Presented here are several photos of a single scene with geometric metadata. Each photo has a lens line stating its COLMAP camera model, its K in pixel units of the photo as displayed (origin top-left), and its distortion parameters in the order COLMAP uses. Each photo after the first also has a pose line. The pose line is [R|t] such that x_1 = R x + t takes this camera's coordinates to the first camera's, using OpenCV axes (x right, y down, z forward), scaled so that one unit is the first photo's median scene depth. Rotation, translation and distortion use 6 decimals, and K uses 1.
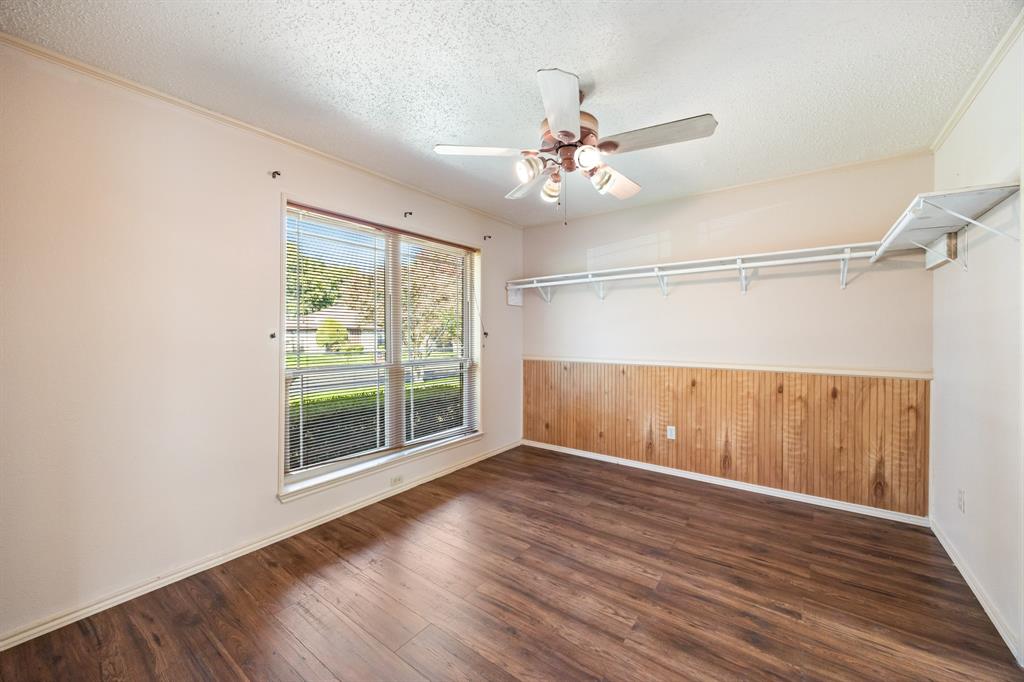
lens RADIAL K [[396.3, 0, 512.0], [0, 396.3, 341.0], [0, 0, 1]] dist [0.001081, 0.000217]
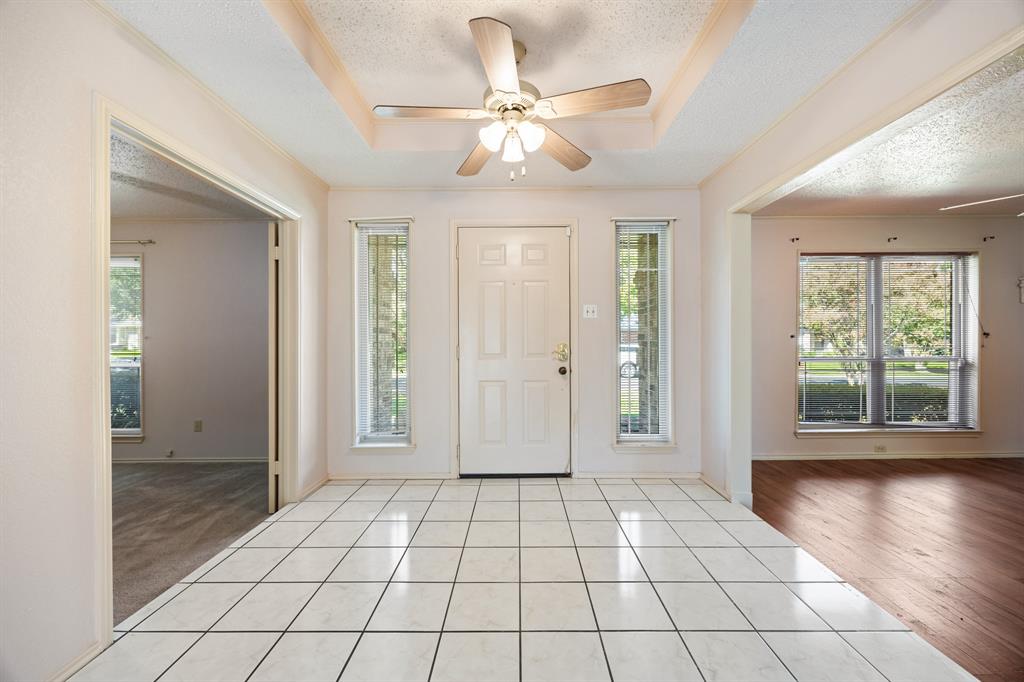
lens RADIAL K [[396.3, 0, 512.0], [0, 396.3, 341.0], [0, 0, 1]] dist [0.001081, 0.000217]
pose [[0.606658, 0.000606, -0.794963, 0.006813], [-0.008468, 0.999948, -0.005700, 0.017720], [0.794918, 0.010190, 0.606631, -0.655100]]
